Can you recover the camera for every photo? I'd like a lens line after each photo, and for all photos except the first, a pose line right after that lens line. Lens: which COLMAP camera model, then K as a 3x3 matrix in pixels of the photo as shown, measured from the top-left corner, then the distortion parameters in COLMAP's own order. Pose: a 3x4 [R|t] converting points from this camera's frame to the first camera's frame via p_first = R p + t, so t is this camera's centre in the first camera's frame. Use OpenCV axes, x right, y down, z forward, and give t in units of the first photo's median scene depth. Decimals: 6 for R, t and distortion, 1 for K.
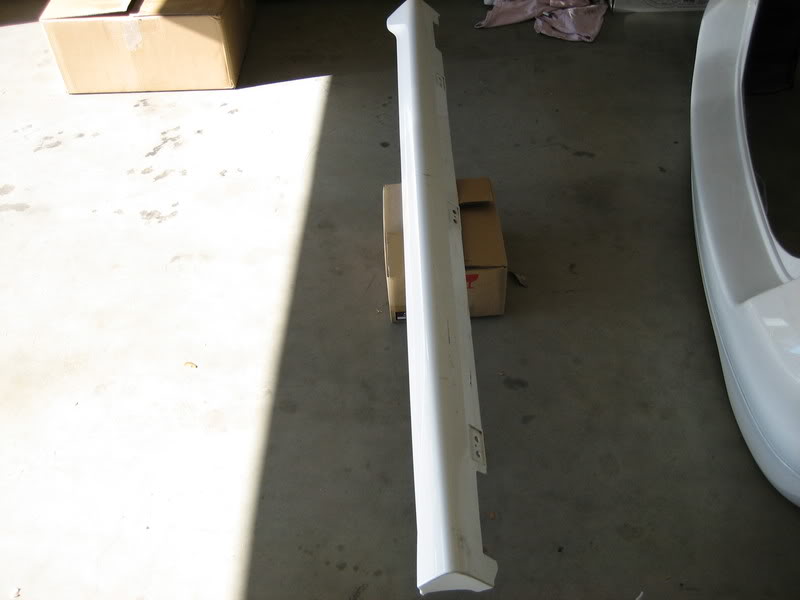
lens RADIAL K [[822.1, 0, 399.1], [0, 822.1, 295.5], [0, 0, 1]] dist [-0.073031, 0.000000]
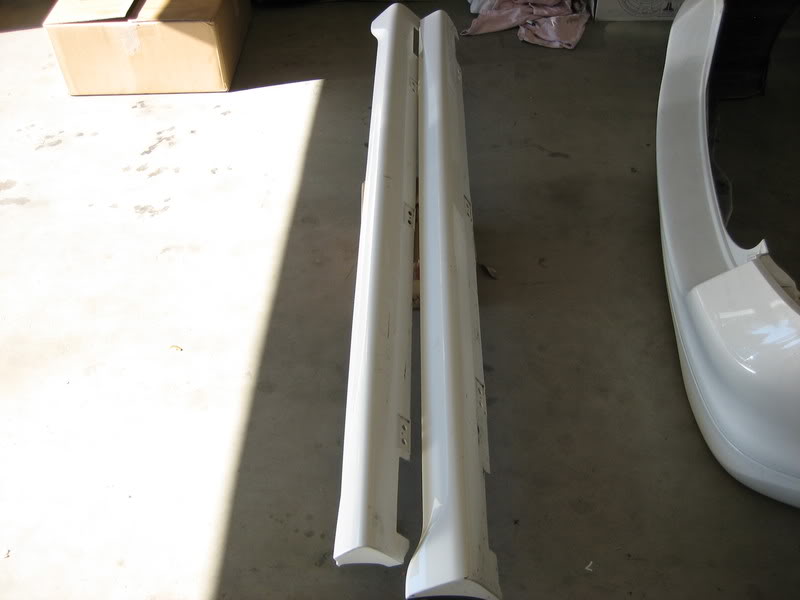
lens RADIAL K [[822.1, 0, 403.7], [0, 822.1, 297.0], [0, 0, 1]] dist [-0.073031, 0.000000]
pose [[0.999915, 0.008862, -0.009515, 0.042759], [-0.008972, 0.999893, -0.011530, 0.023924], [0.009411, 0.011615, 0.999888, -0.049541]]
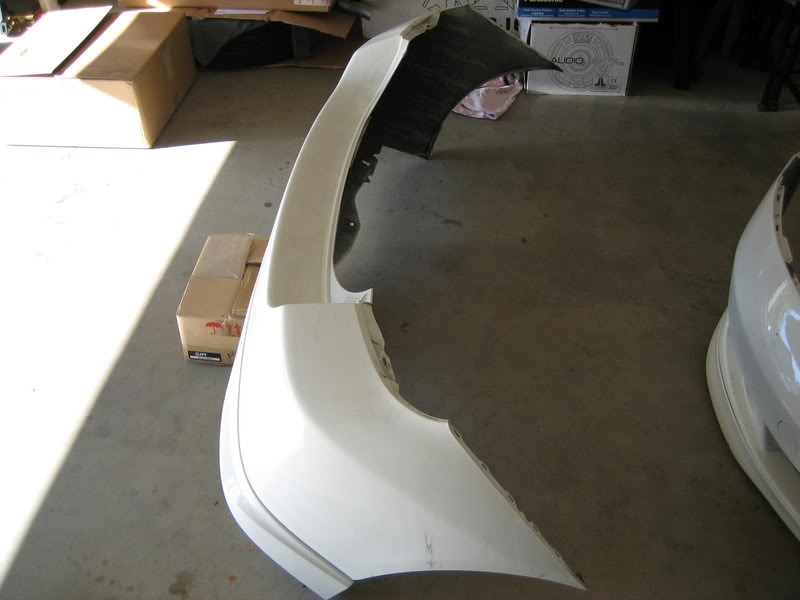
lens RADIAL K [[822.1, 0, 398.8], [0, 822.1, 304.2], [0, 0, 1]] dist [-0.073031, 0.000000]
pose [[0.994313, 0.062774, -0.086034, 0.276565], [-0.070071, 0.993949, -0.084594, 0.025693], [0.080203, 0.090141, 0.992694, -0.036679]]
